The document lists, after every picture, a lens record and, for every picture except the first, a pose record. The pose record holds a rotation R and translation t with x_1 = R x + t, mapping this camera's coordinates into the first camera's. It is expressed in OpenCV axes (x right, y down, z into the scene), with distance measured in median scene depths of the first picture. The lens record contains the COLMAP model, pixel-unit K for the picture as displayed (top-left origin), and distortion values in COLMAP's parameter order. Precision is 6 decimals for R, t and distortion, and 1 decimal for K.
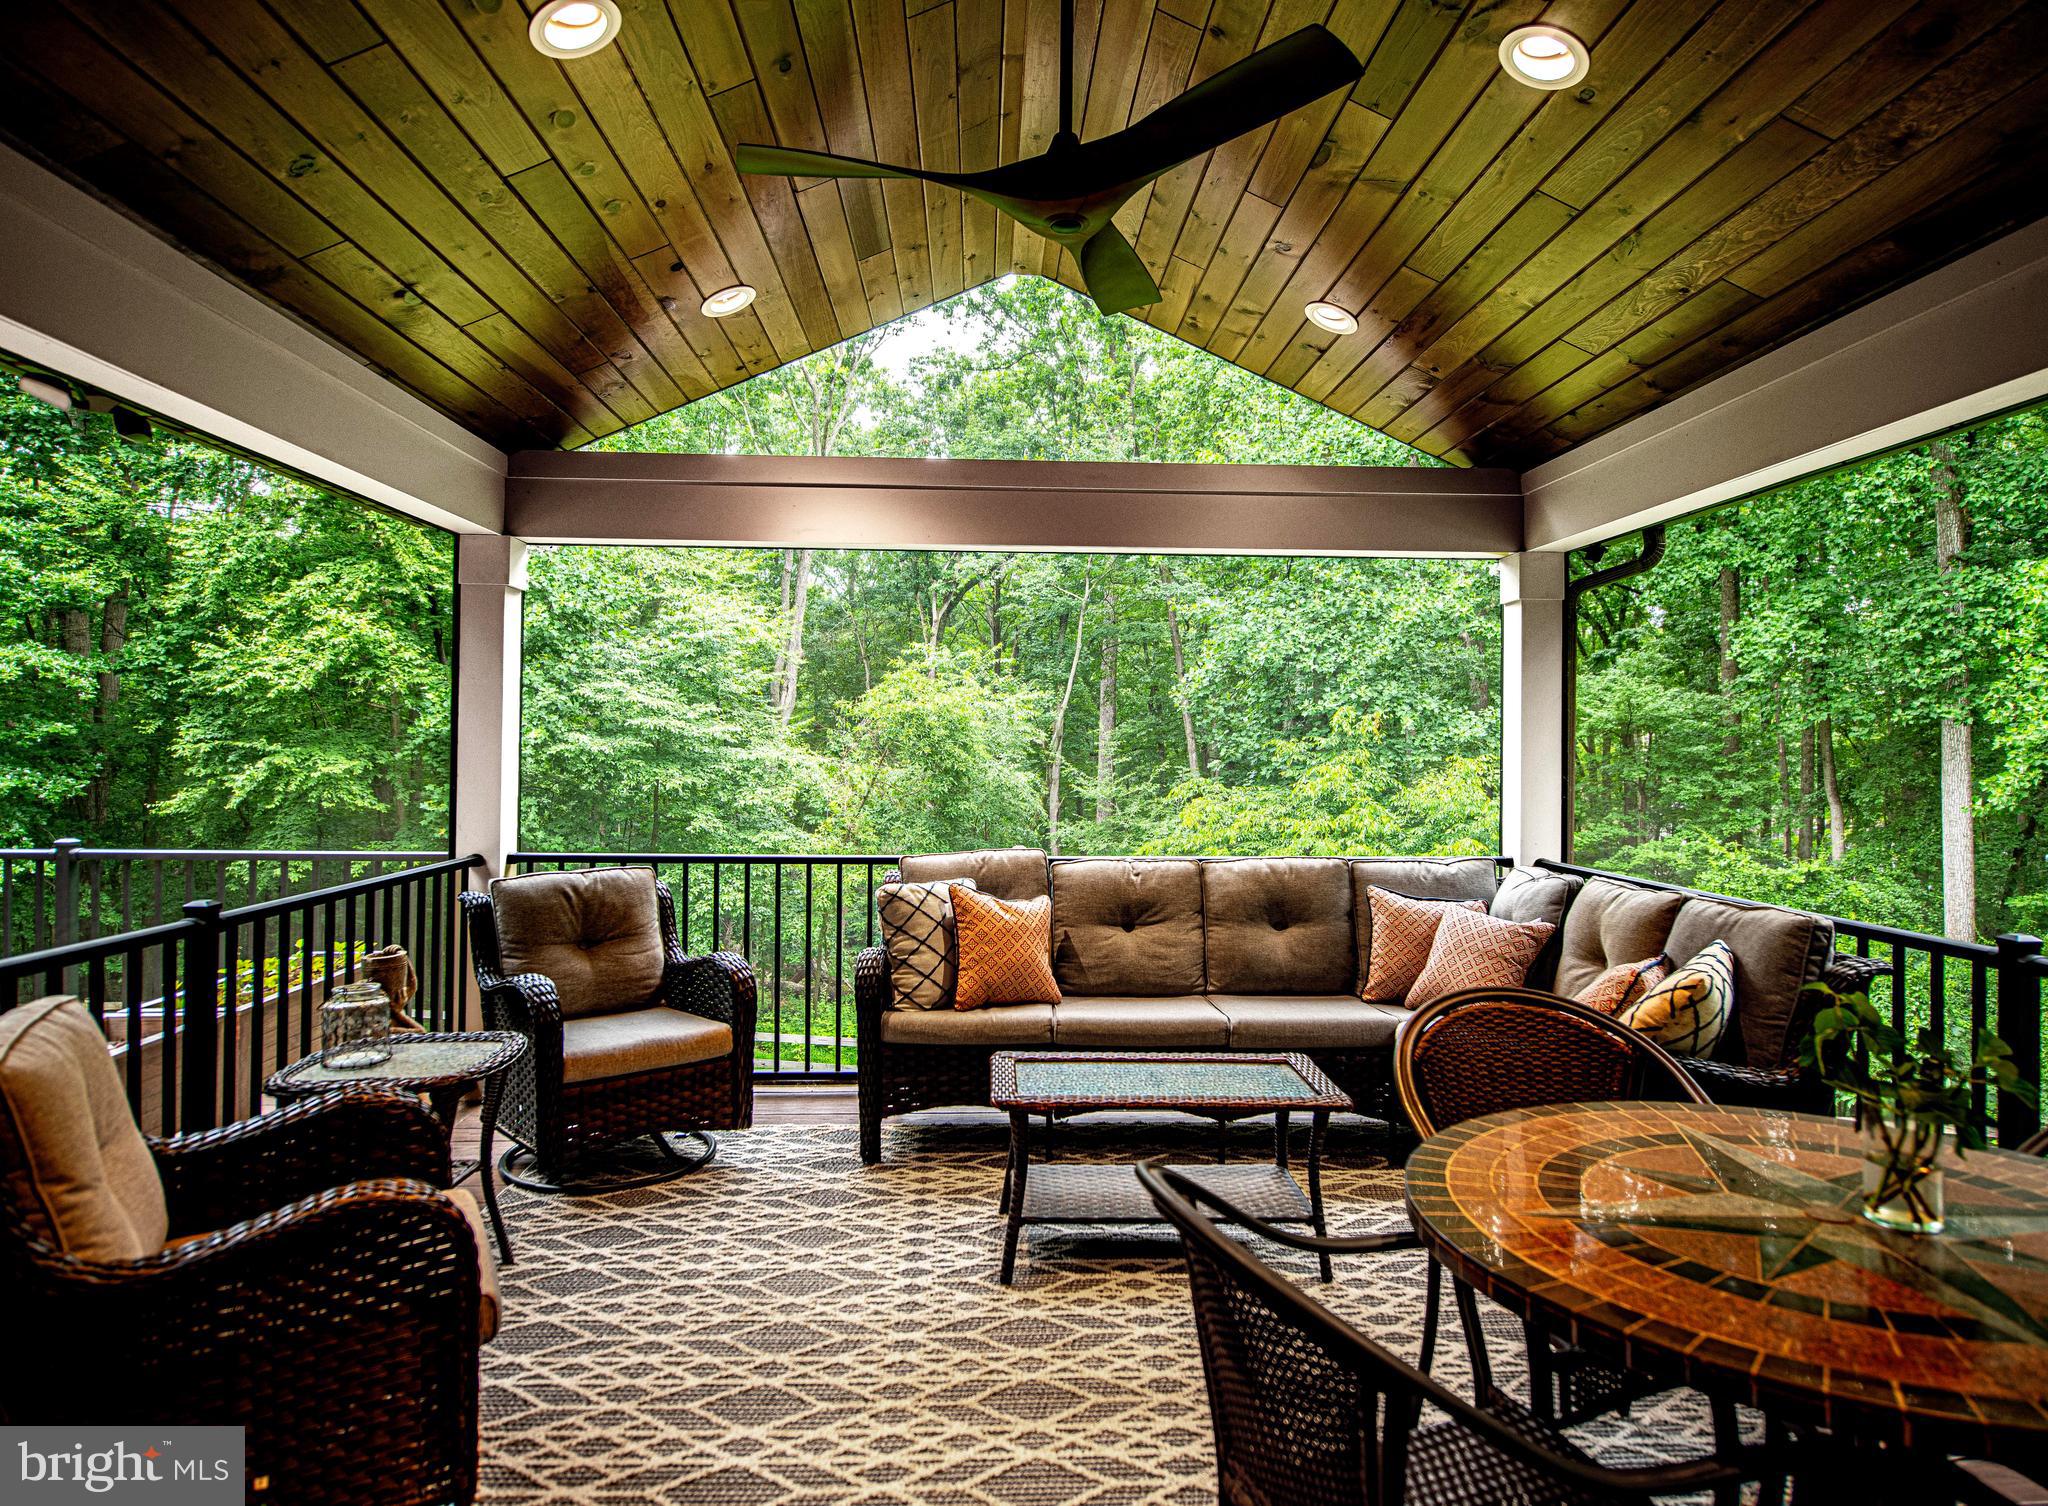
lens RADIAL K [[1210.6, 0, 1032.1], [0, 1210.6, 735.5], [0, 0, 1]] dist [0.000449, -0.002586]
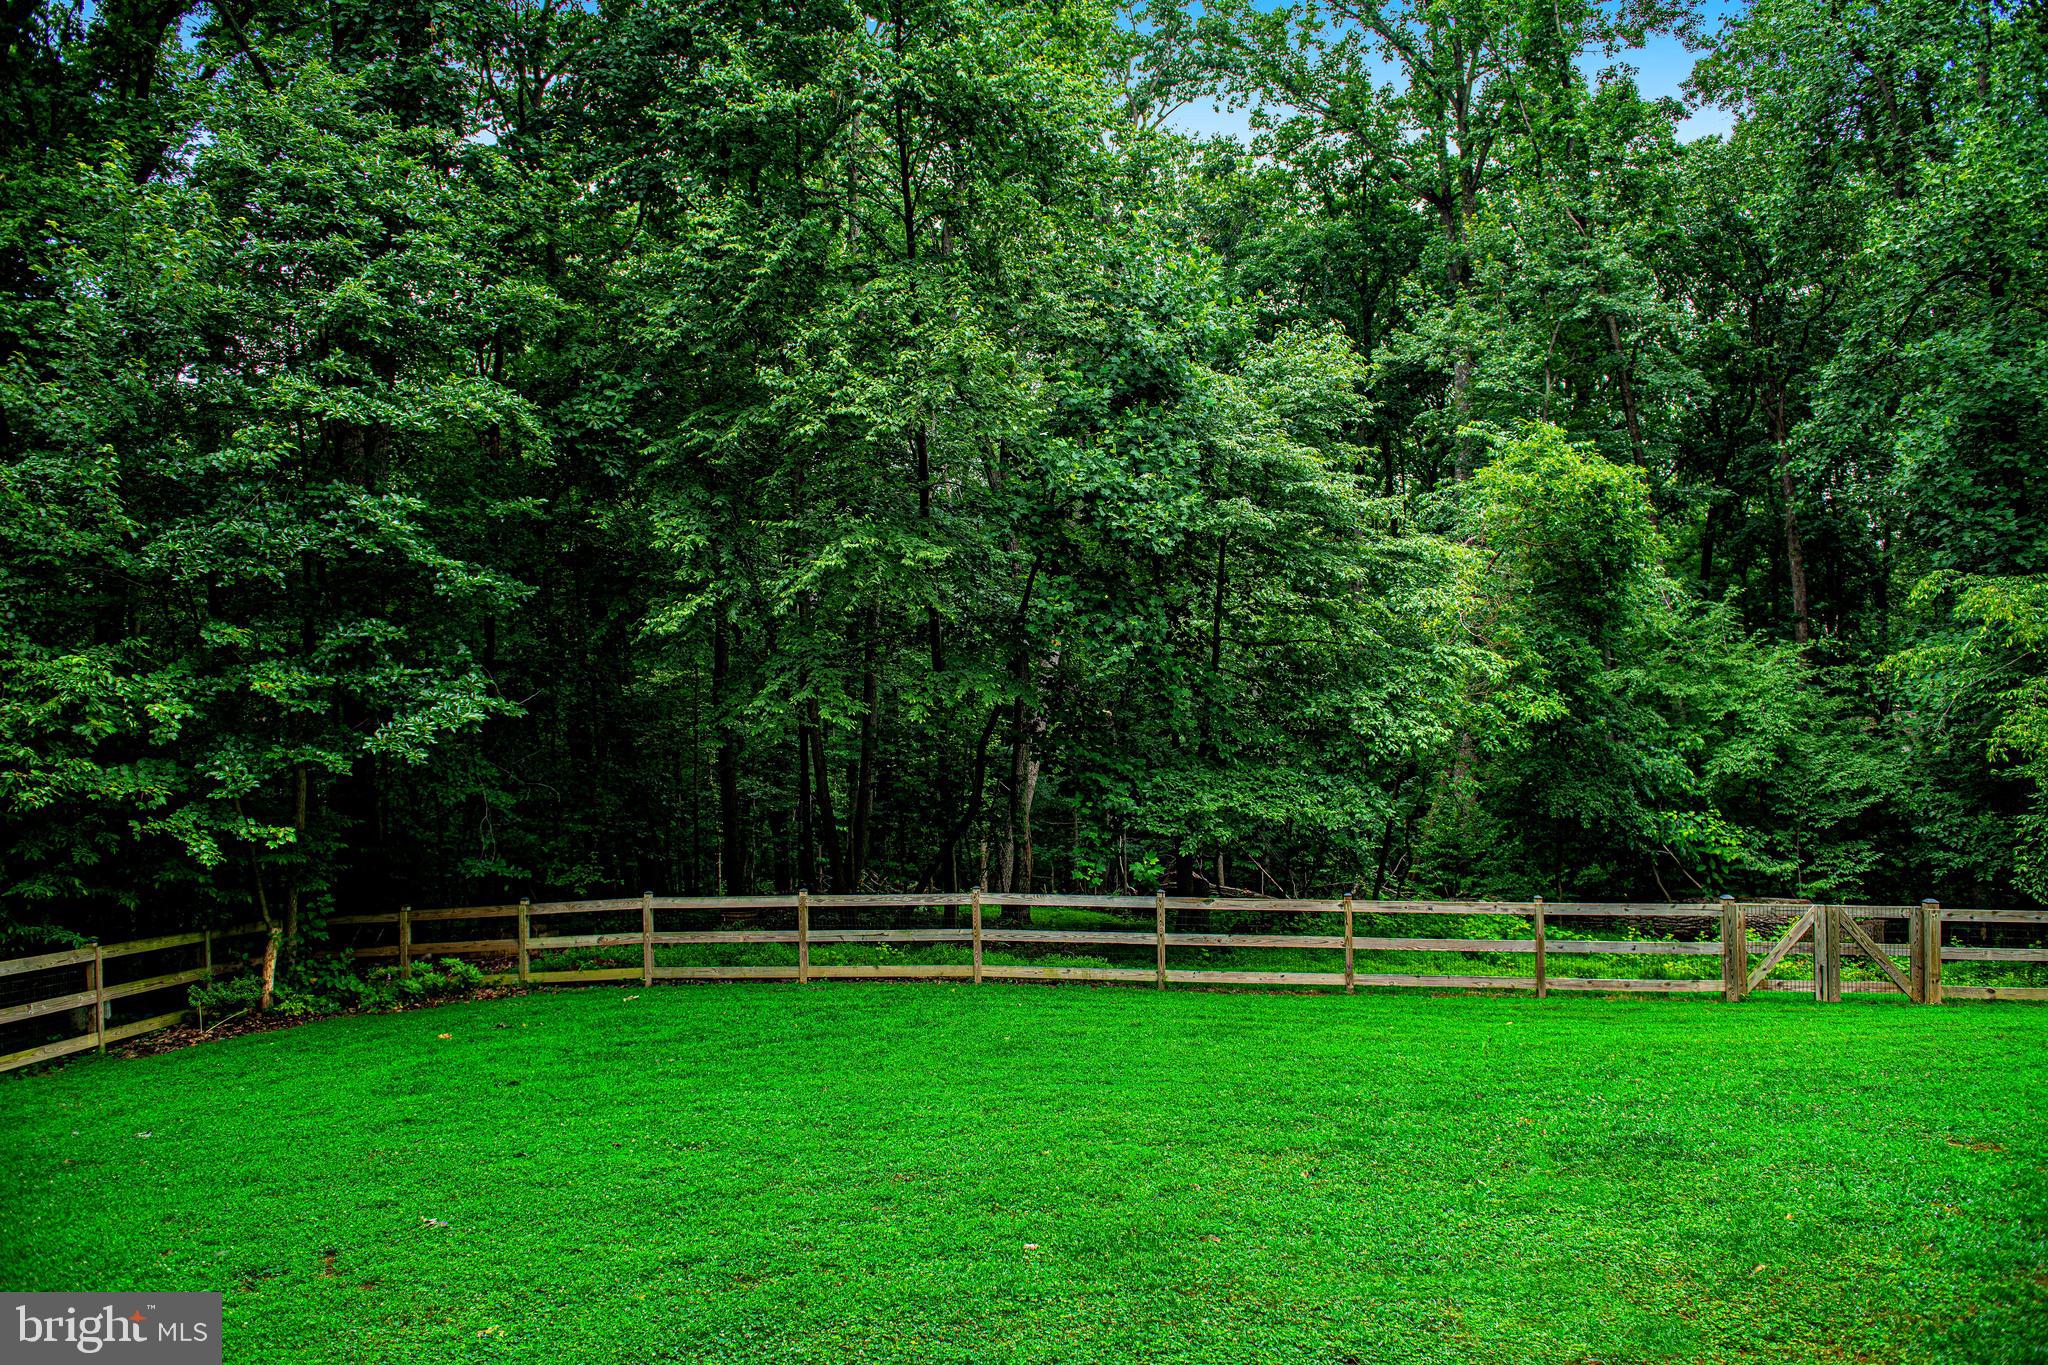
lens RADIAL K [[1403.1, 0, 1029.5], [0, 1403.1, 674.7], [0, 0, 1]] dist [-0.047015, -0.003571]
pose [[0.999258, -0.027609, 0.026870, -0.507020], [0.027724, 0.999608, -0.003942, 0.097605], [-0.026751, 0.004684, 0.999631, 0.178207]]
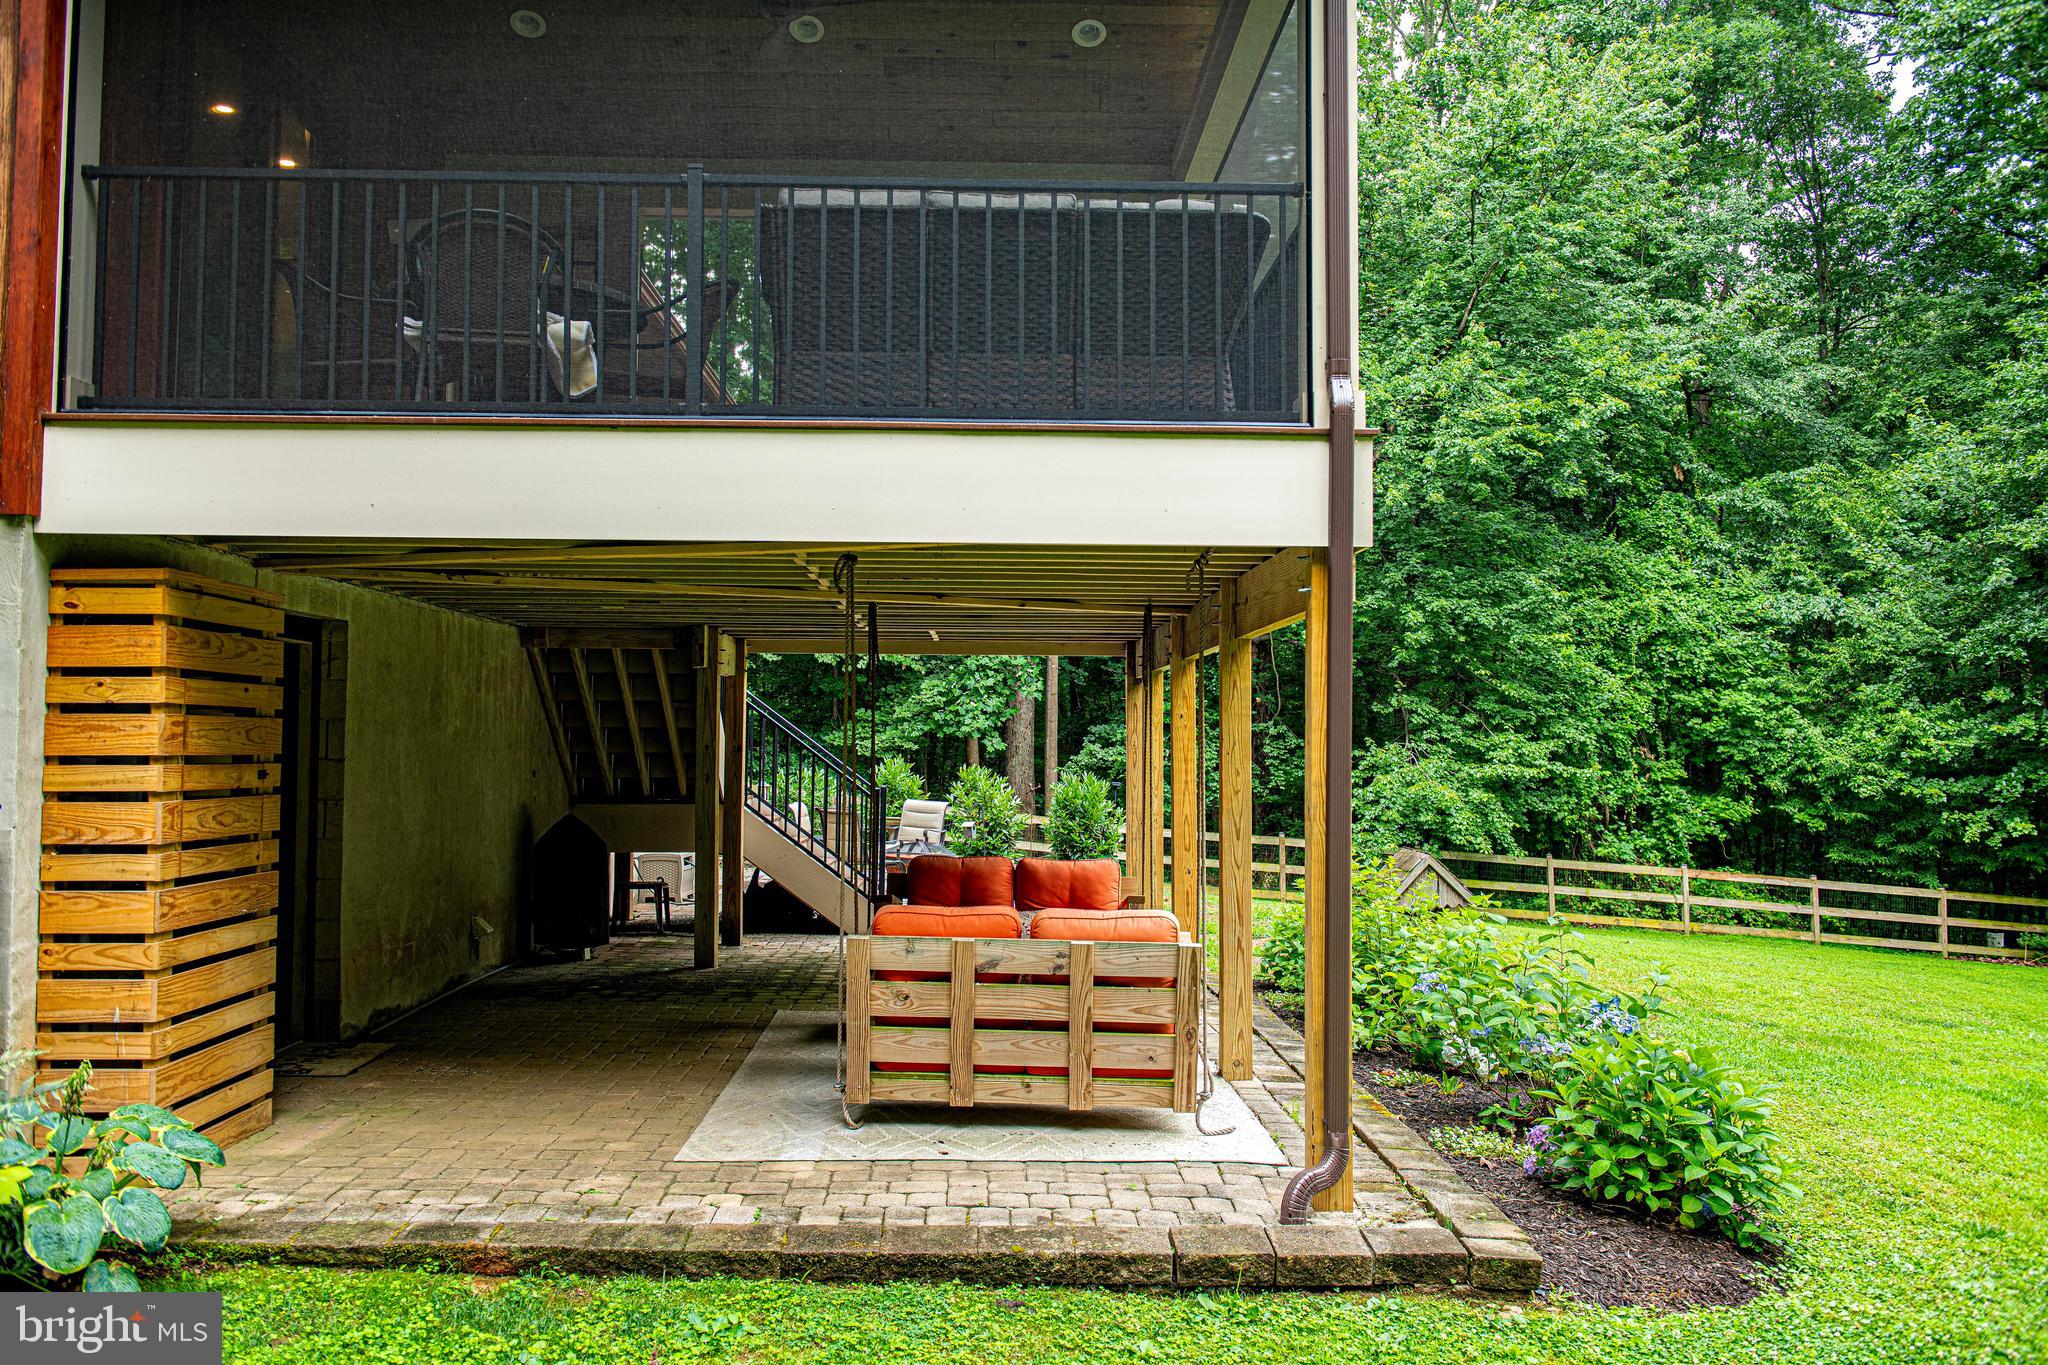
lens RADIAL K [[1634.1, 0, 1031.2], [0, 1634.1, 671.4], [0, 0, 1]] dist [-0.017604, -0.006131]
pose [[-0.014496, -0.053132, -0.998482, 0.325940], [0.006309, 0.998562, -0.053228, 0.105993], [0.999875, -0.007071, -0.014140, 0.160036]]
